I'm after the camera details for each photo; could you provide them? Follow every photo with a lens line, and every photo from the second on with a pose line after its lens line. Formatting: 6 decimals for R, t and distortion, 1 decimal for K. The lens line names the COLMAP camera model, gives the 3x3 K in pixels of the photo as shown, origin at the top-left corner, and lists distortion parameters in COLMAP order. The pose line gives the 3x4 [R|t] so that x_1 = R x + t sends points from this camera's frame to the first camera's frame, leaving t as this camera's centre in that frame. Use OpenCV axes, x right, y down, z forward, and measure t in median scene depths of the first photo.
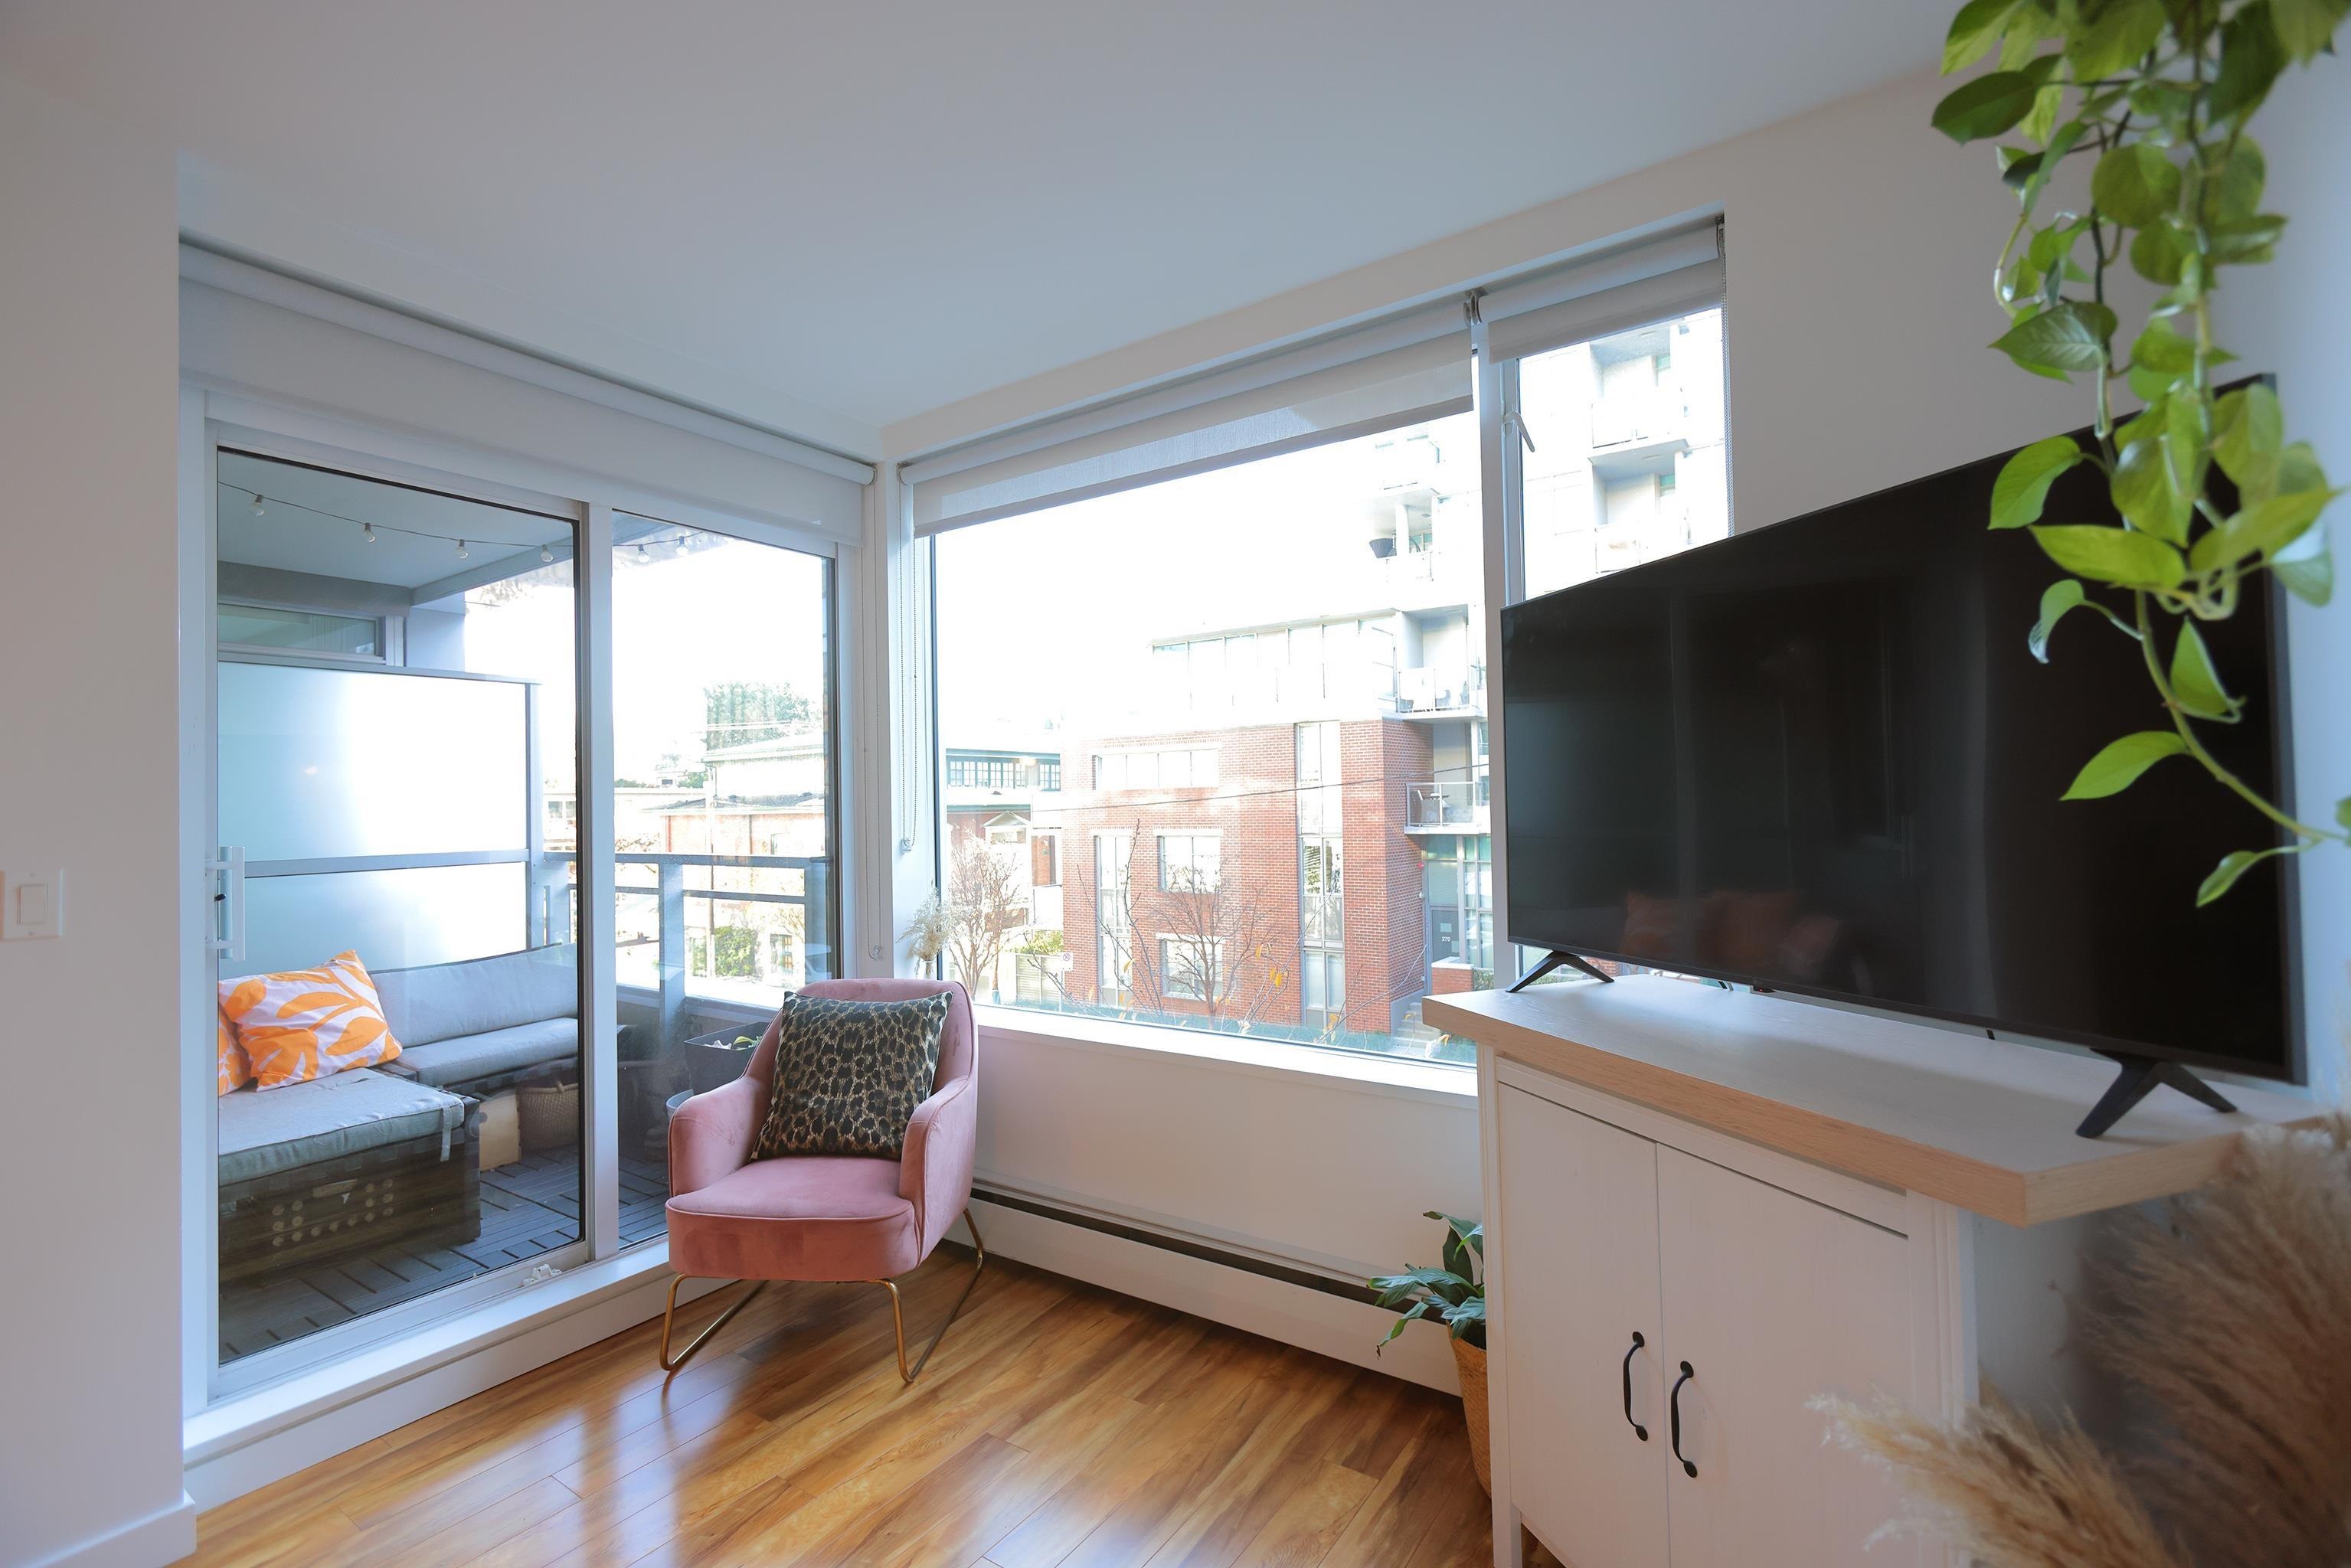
lens RADIAL K [[1040.2, 0, 1175.5], [0, 1040.2, 784.0], [0, 0, 1]] dist [0.000106, 0.000072]
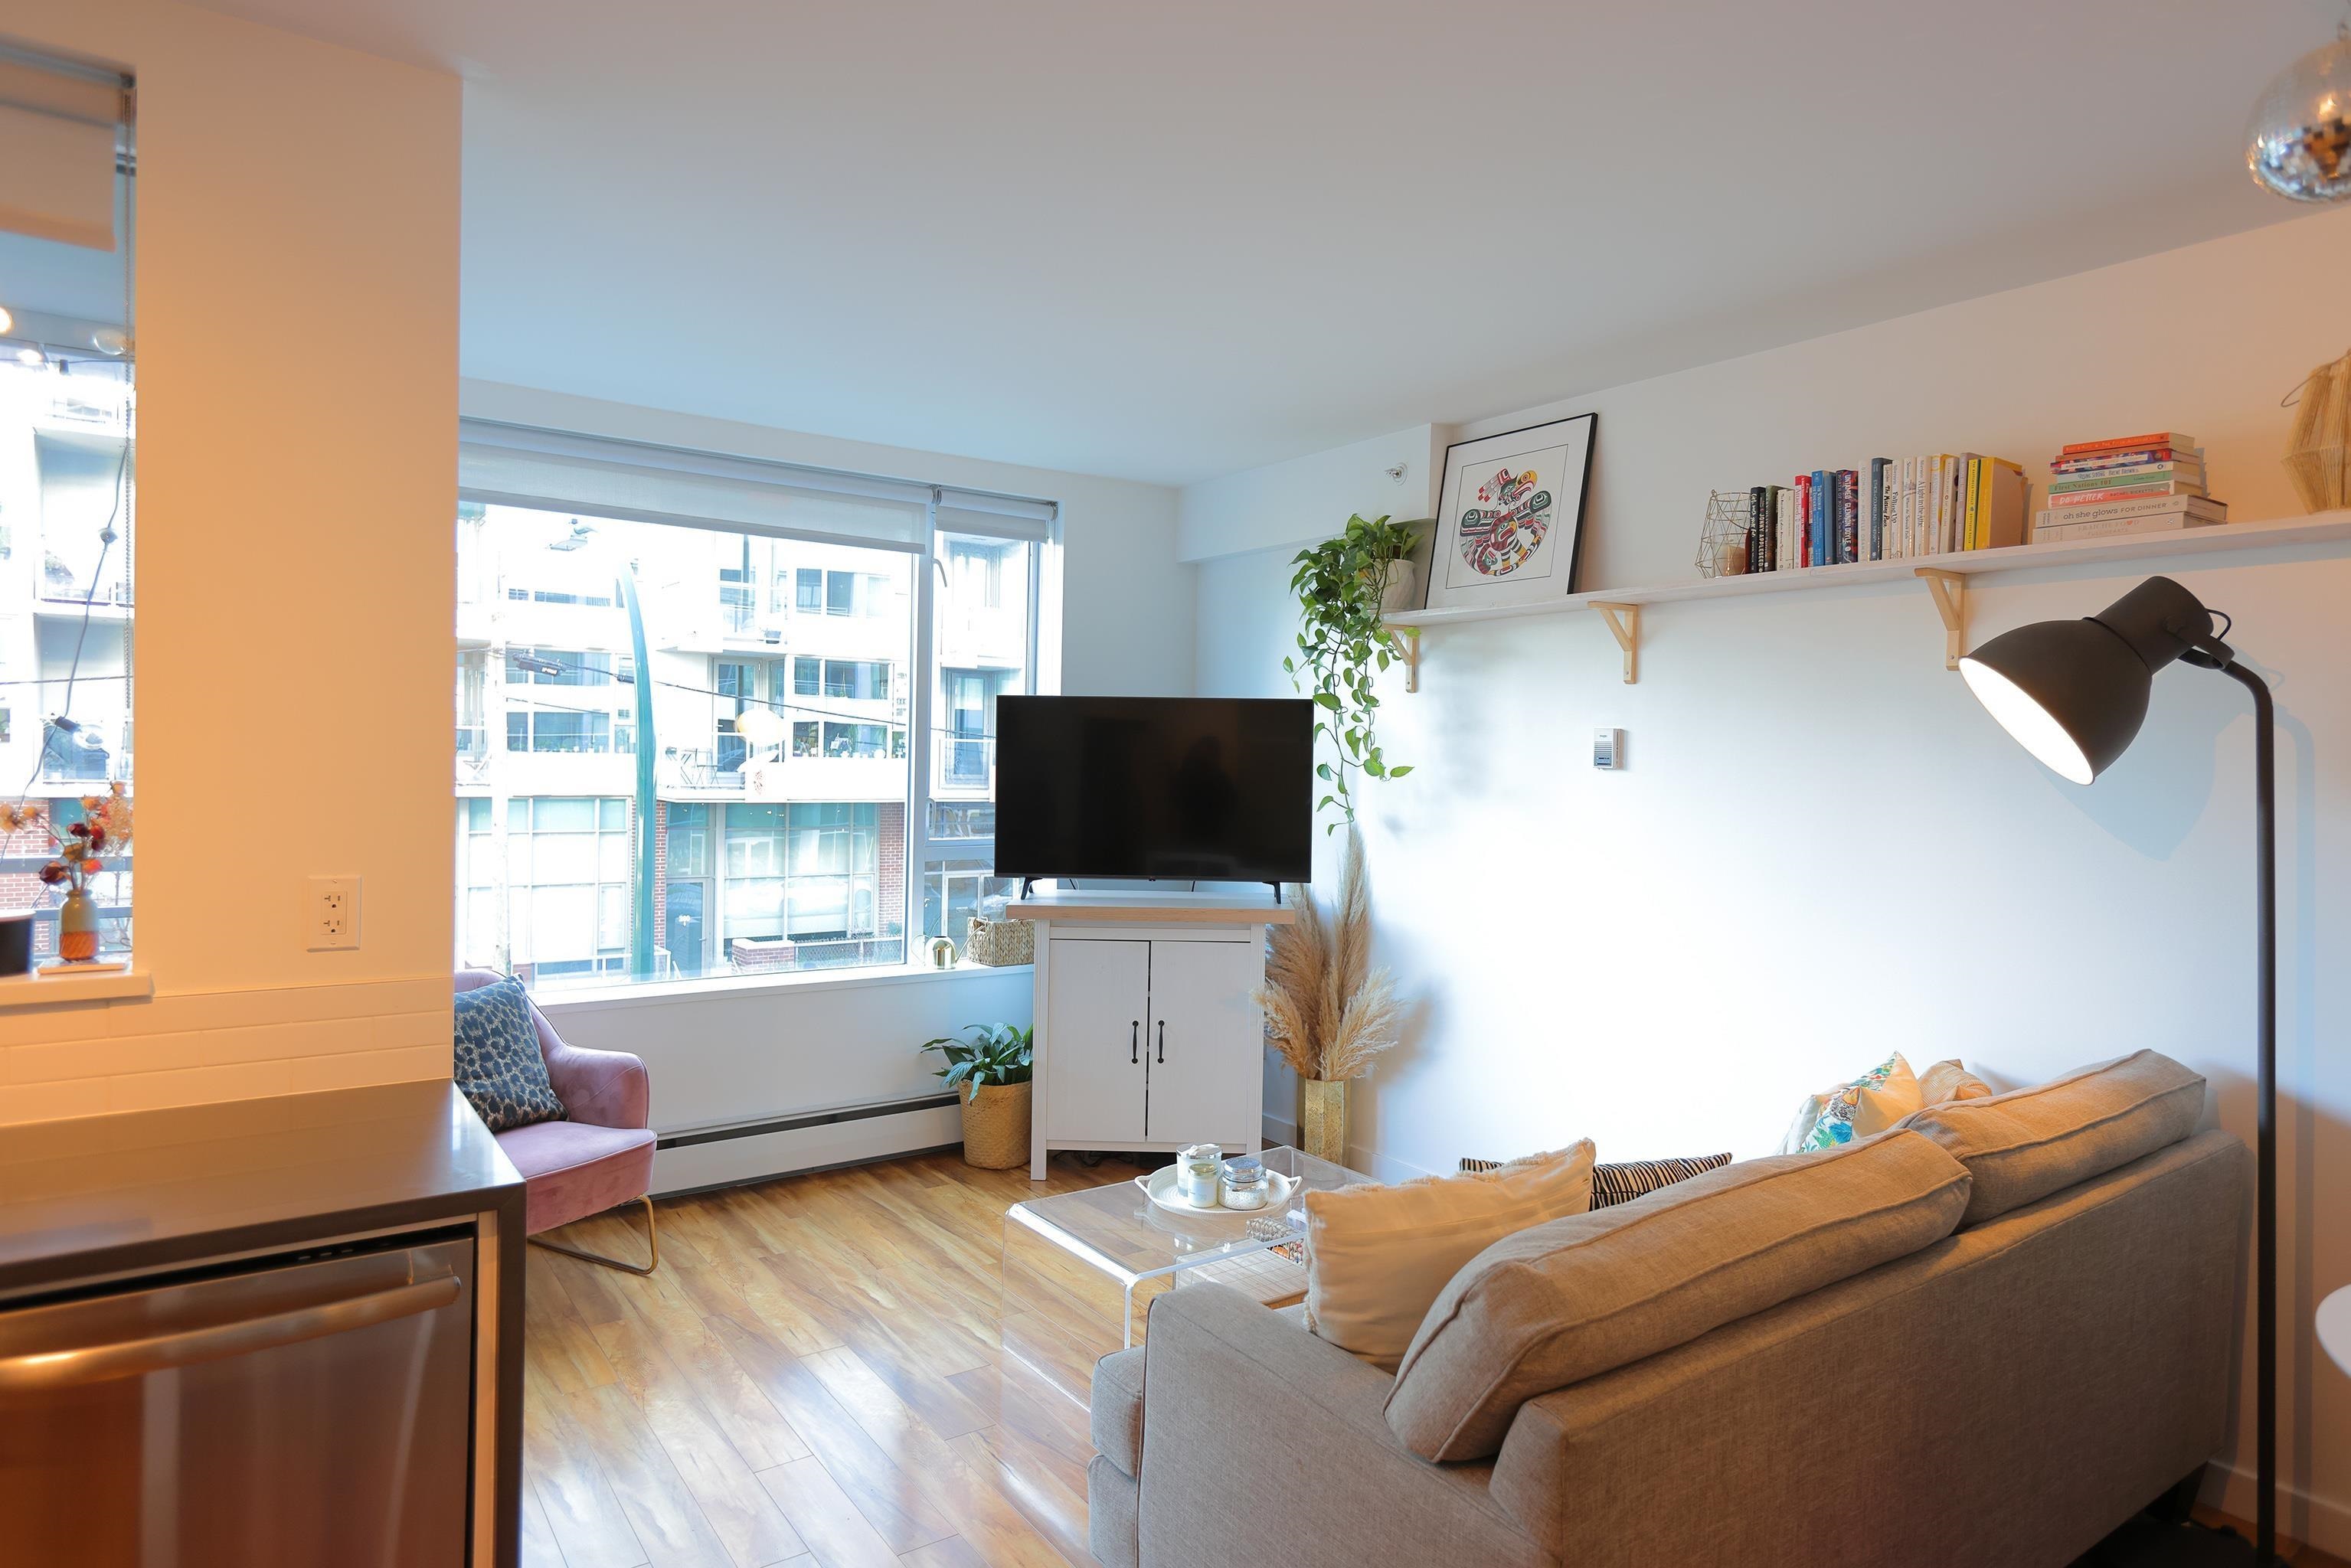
lens RADIAL K [[1387.5, 0, 1175.5], [0, 1387.5, 784.0], [0, 0, 1]] dist [0.000457, -0.000010]
pose [[0.335238, 0.006818, 0.942109, -1.431545], [-0.043316, 0.999028, 0.008183, -0.032439], [-0.941137, -0.043551, 0.335207, -0.086278]]
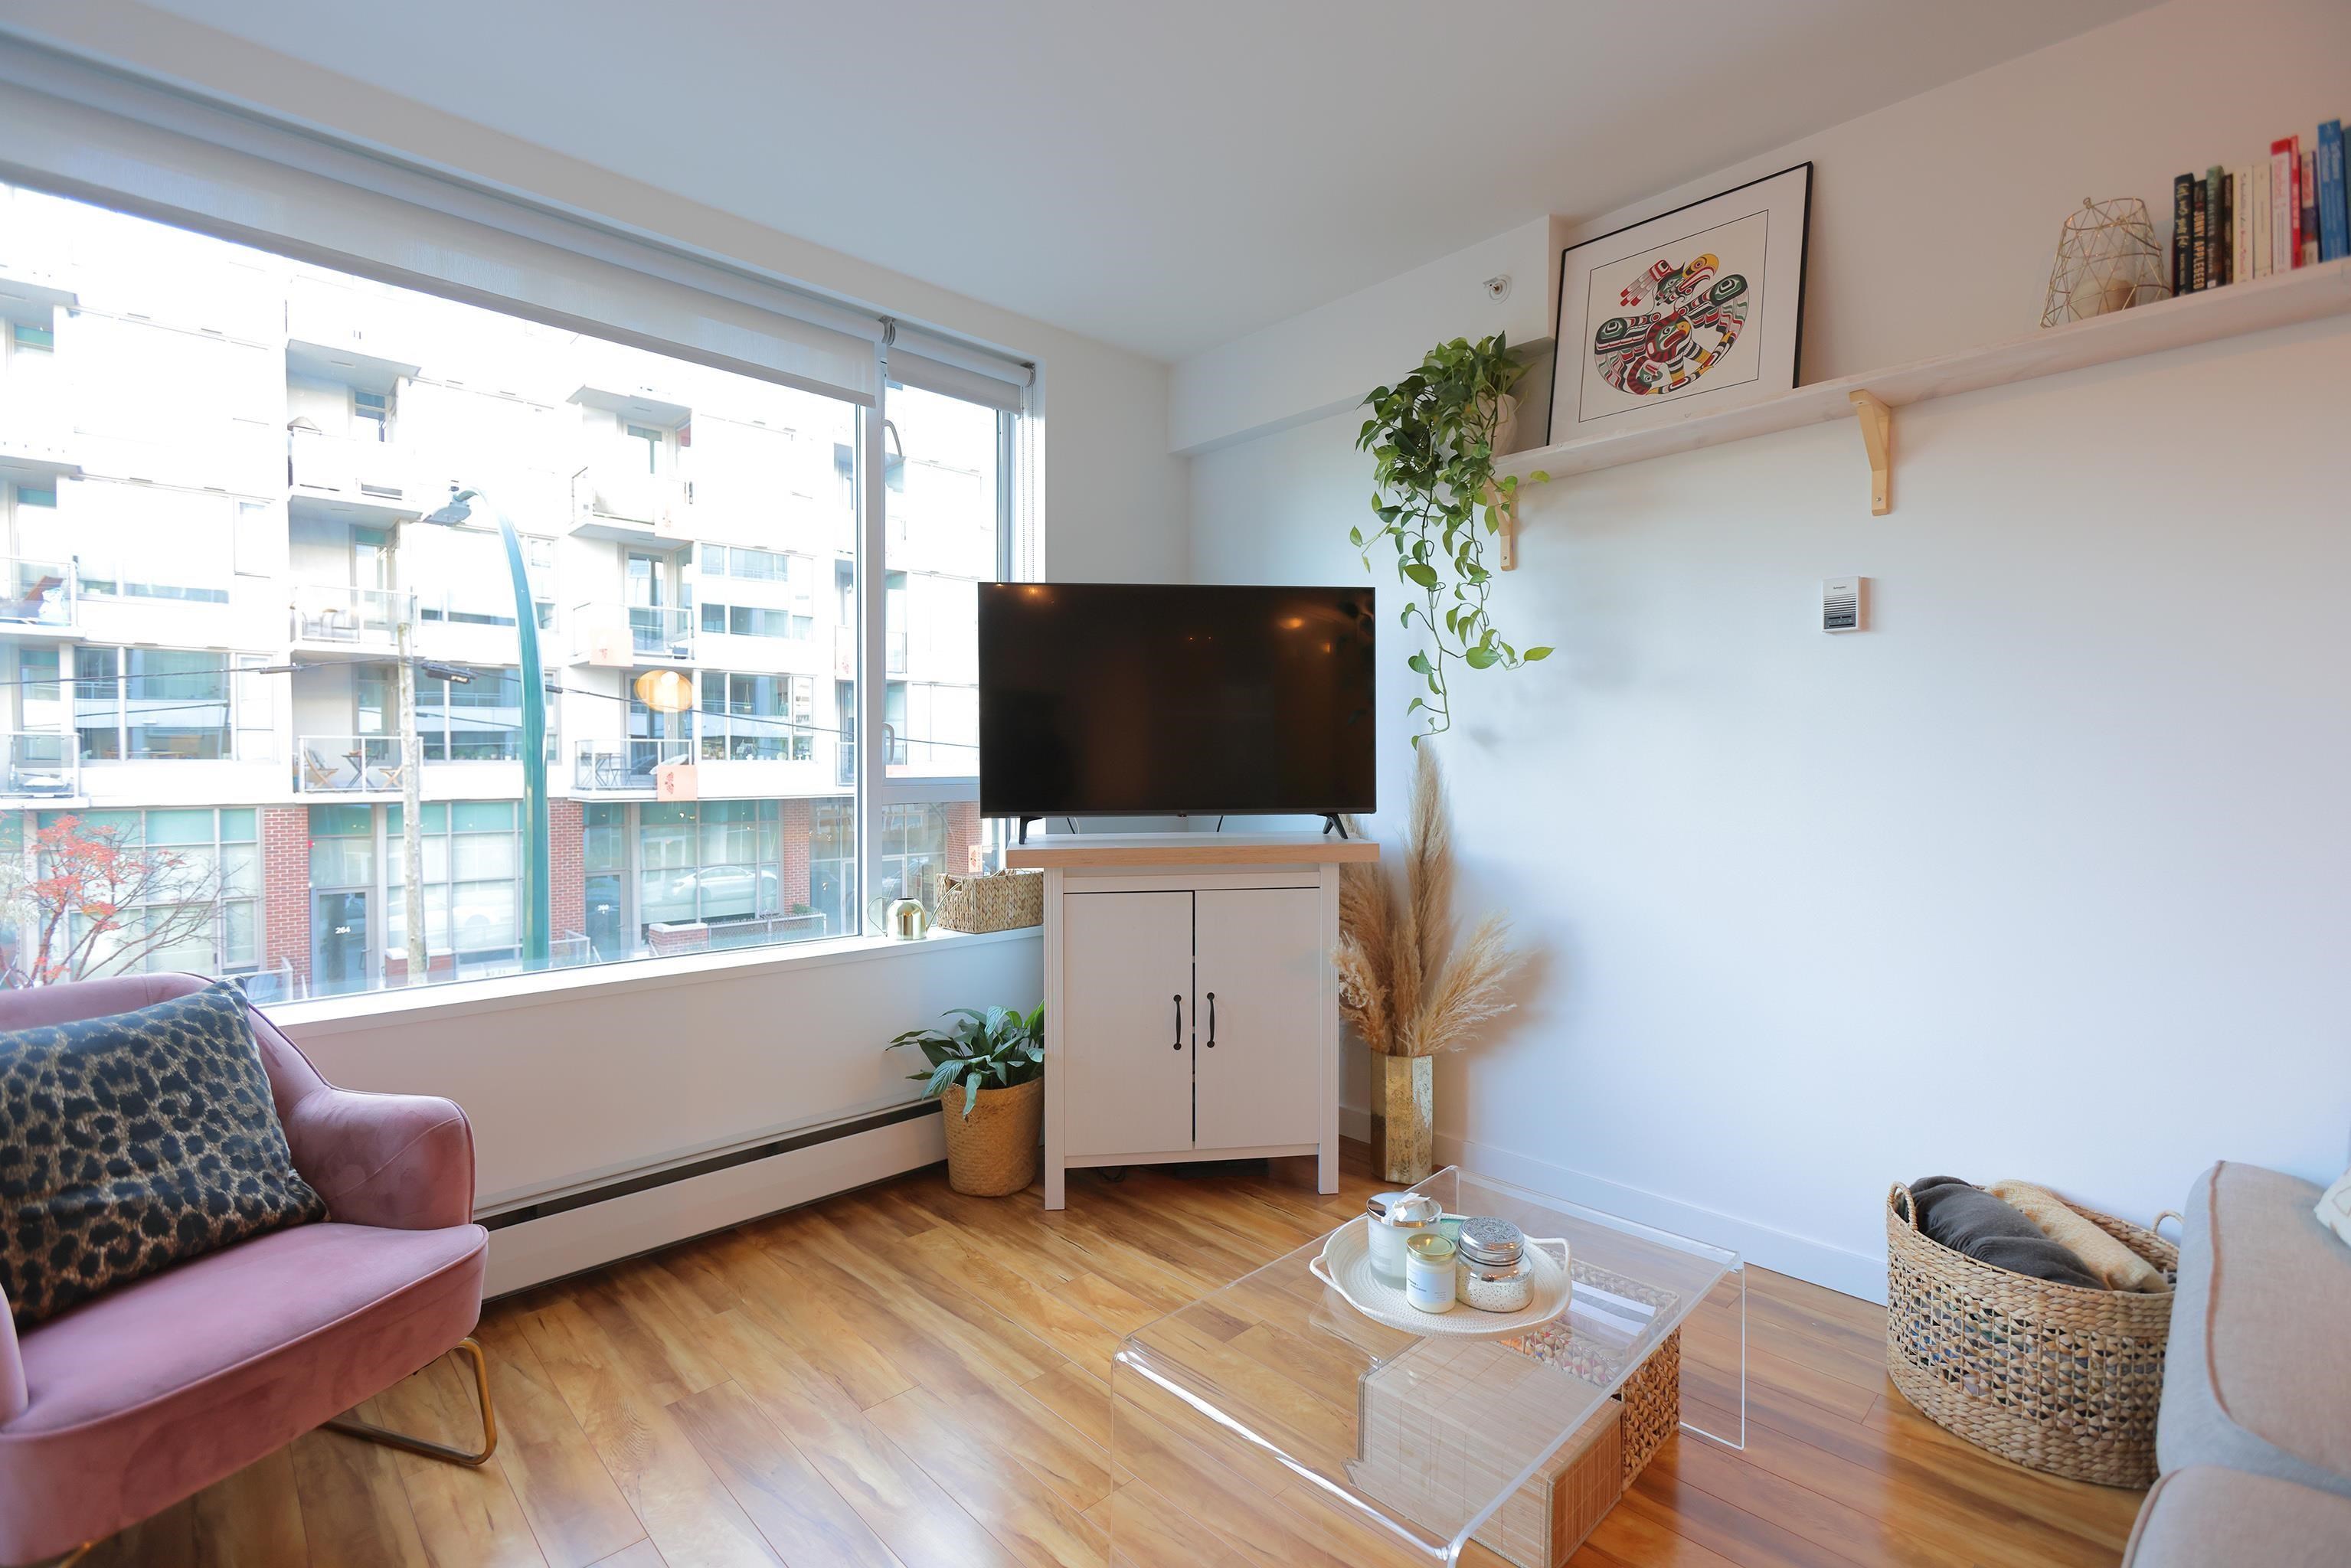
lens RADIAL K [[1071.8, 0, 1175.5], [0, 1071.8, 784.0], [0, 0, 1]] dist [0.001137, 0.000293]
pose [[0.193911, 0.003156, 0.981014, -0.816502], [-0.018579, 0.999827, 0.000455, 0.077931], [-0.980843, -0.018315, 0.193936, 0.344310]]
